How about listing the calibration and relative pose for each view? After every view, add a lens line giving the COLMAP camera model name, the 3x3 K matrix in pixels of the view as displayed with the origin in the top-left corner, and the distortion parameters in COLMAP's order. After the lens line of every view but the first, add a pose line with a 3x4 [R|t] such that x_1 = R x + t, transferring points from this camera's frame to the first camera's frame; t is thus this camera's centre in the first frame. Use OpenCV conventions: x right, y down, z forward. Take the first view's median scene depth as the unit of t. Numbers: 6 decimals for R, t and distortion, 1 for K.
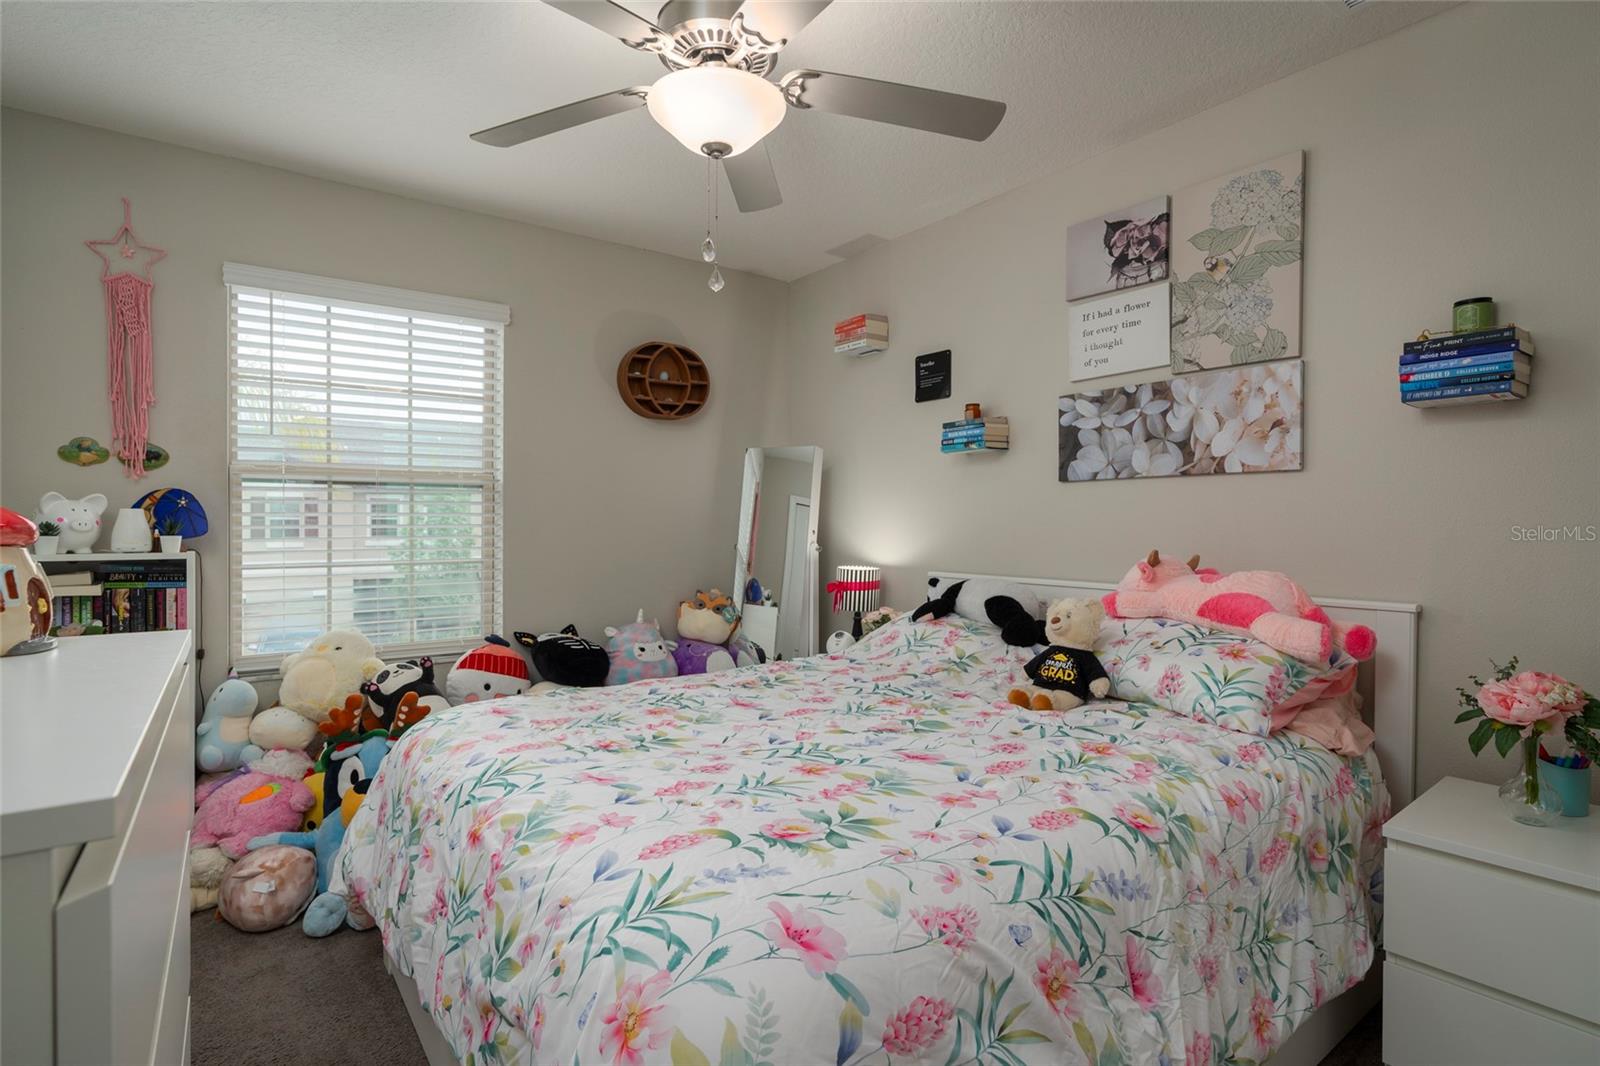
lens RADIAL K [[782.1, 0, 793.3], [0, 782.1, 536.0], [0, 0, 1]] dist [-0.005548, 0.000460]
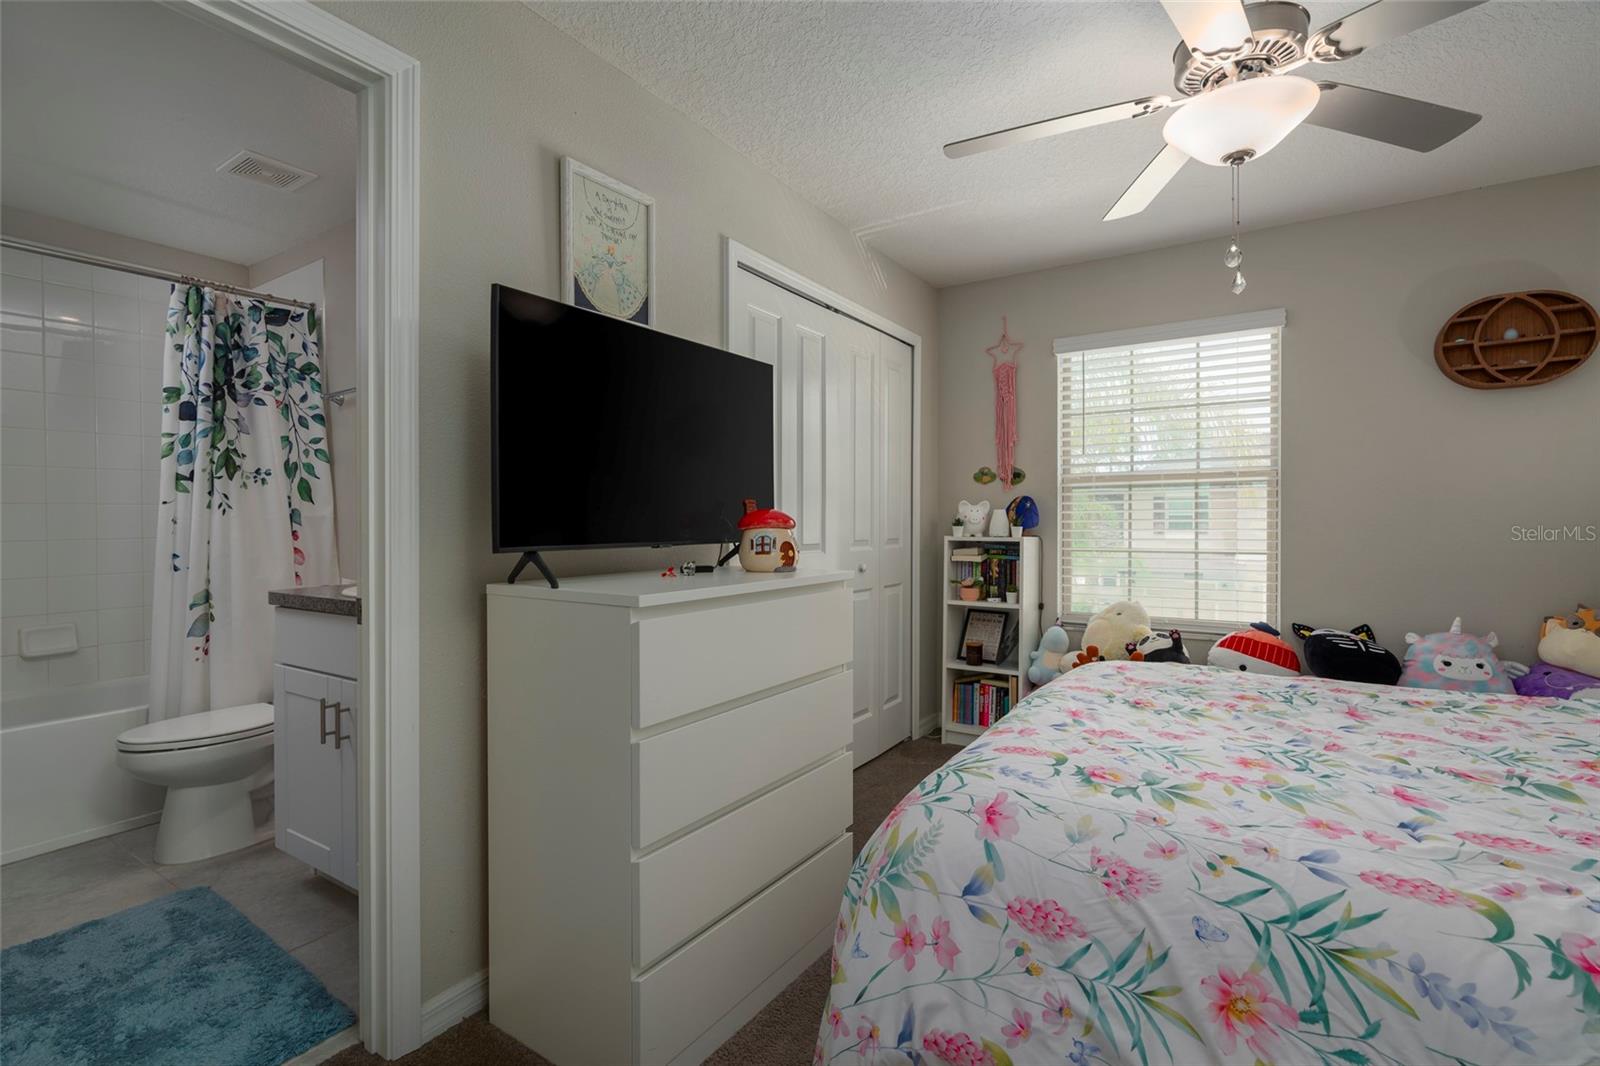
lens RADIAL K [[729.1, 0, 813.6], [0, 729.1, 523.4], [0, 0, 1]] dist [-0.003956, 0.000592]
pose [[0.371723, 0.001436, -0.928342, 0.581619], [-0.010969, 0.999936, -0.002846, 0.002710], [0.928279, 0.011240, 0.371715, 0.117617]]
